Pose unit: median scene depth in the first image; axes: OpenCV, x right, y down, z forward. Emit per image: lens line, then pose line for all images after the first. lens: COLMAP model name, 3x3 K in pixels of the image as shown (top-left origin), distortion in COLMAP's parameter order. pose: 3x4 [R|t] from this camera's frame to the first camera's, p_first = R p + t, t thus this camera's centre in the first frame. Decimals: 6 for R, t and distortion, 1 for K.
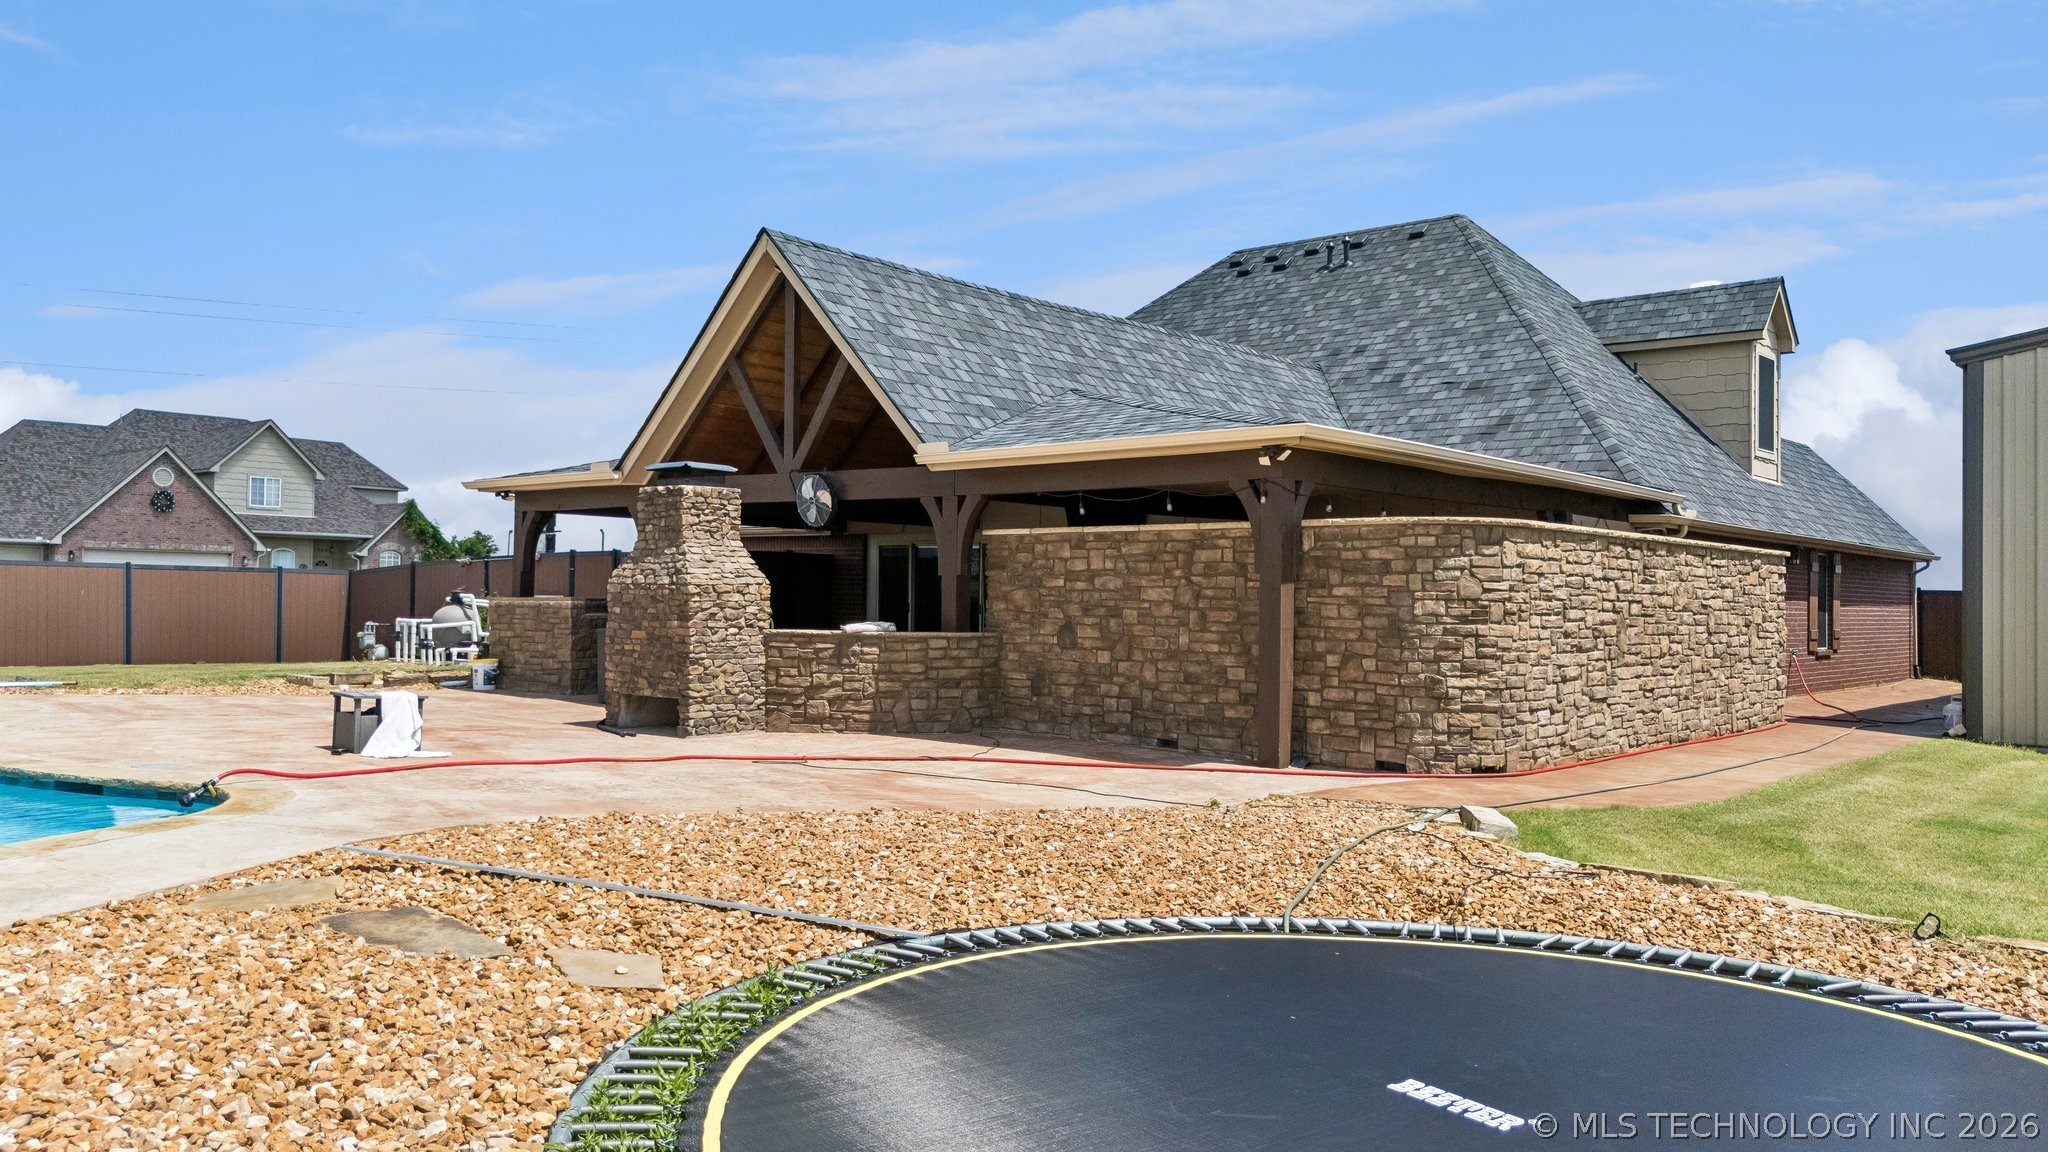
lens RADIAL K [[1558.1, 0, 1024.0], [0, 1558.1, 576.0], [0, 0, 1]] dist [0.068728, -0.073274]
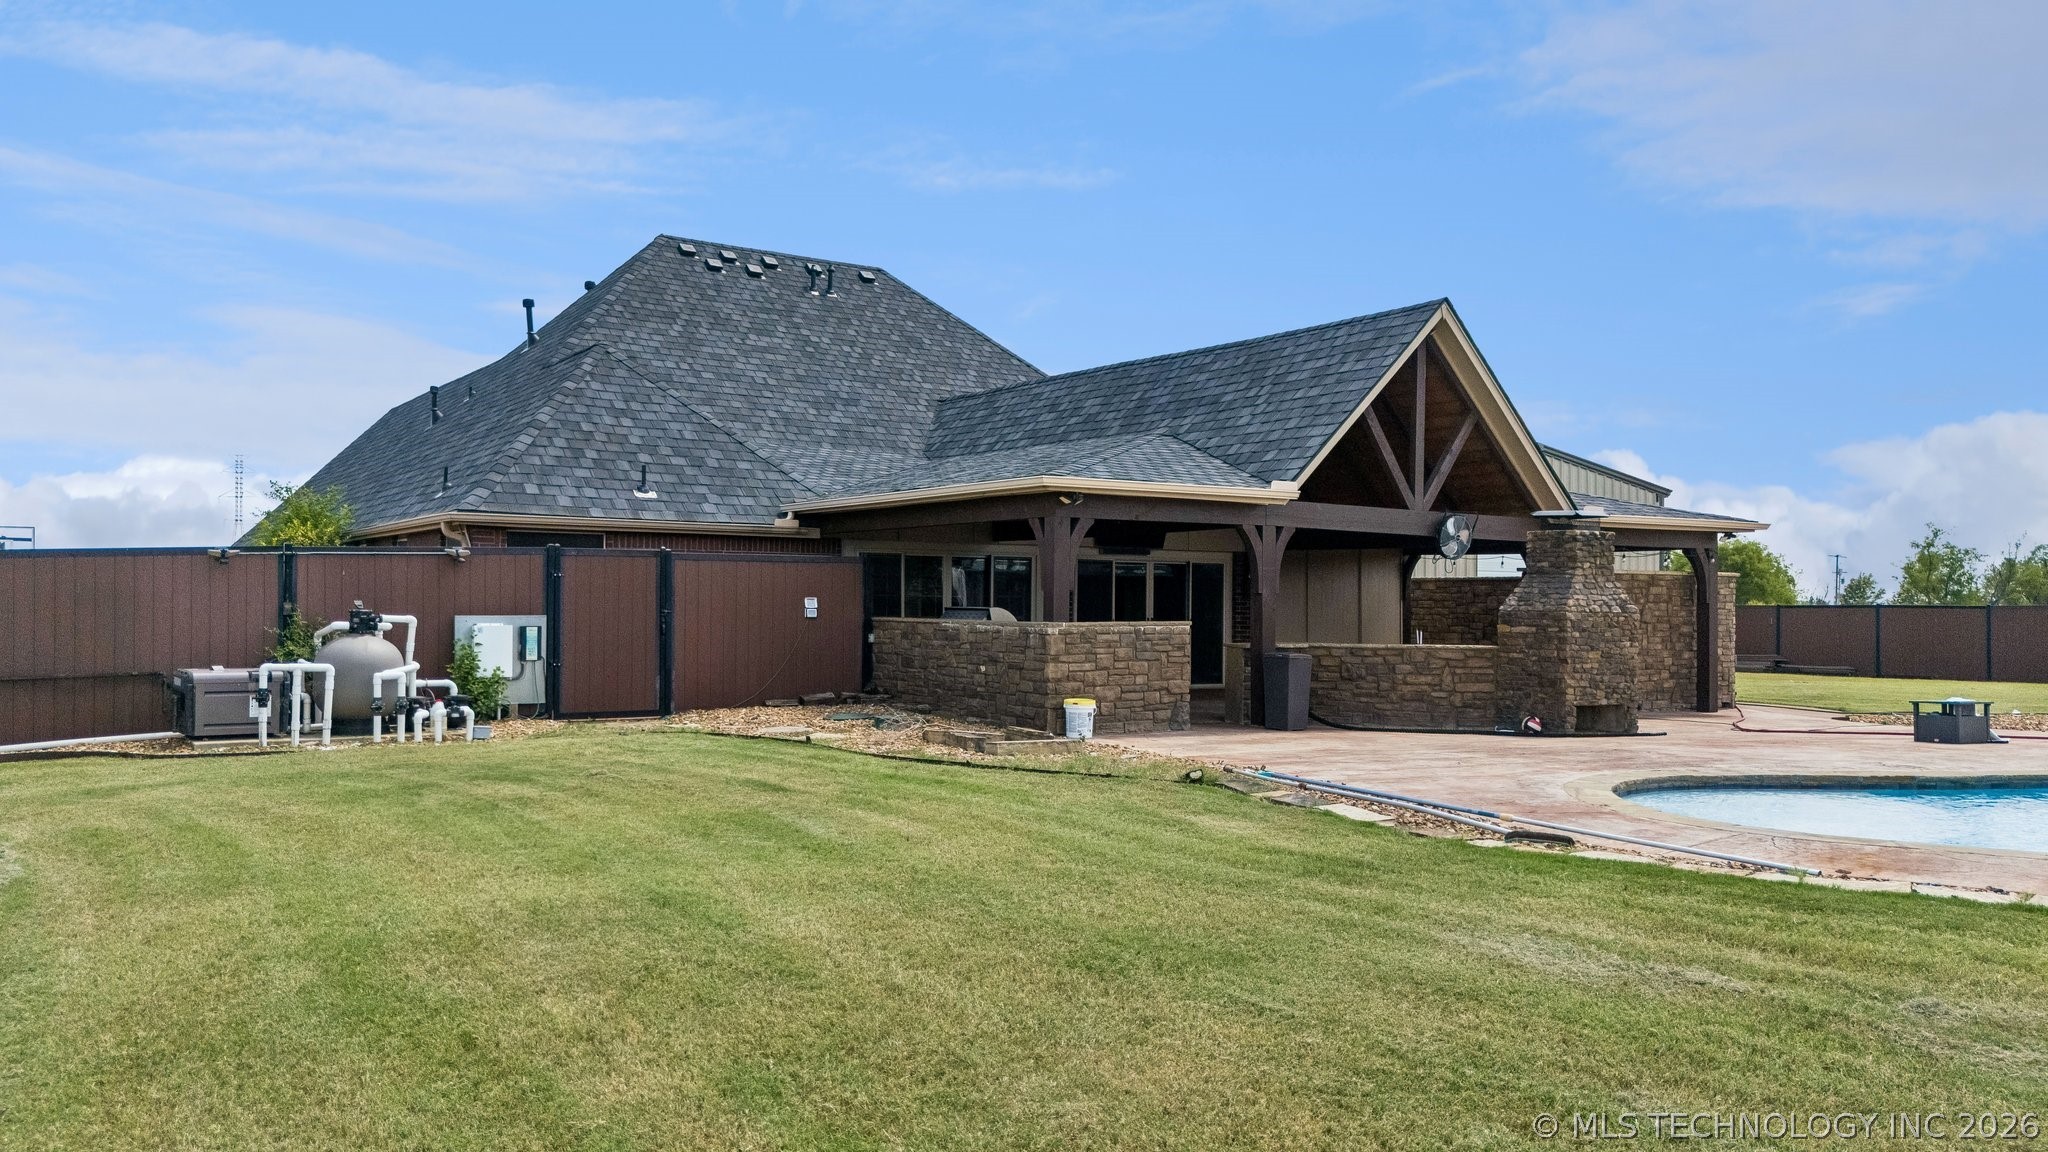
lens RADIAL K [[1558.1, 0, 1024.0], [0, 1558.1, 576.0], [0, 0, 1]] dist [0.068728, -0.073274]
pose [[0.252150, 0.009902, 0.967638, -1.372439], [-0.017206, 0.999835, -0.005747, -0.006031], [-0.967535, -0.015200, 0.252279, 1.018262]]
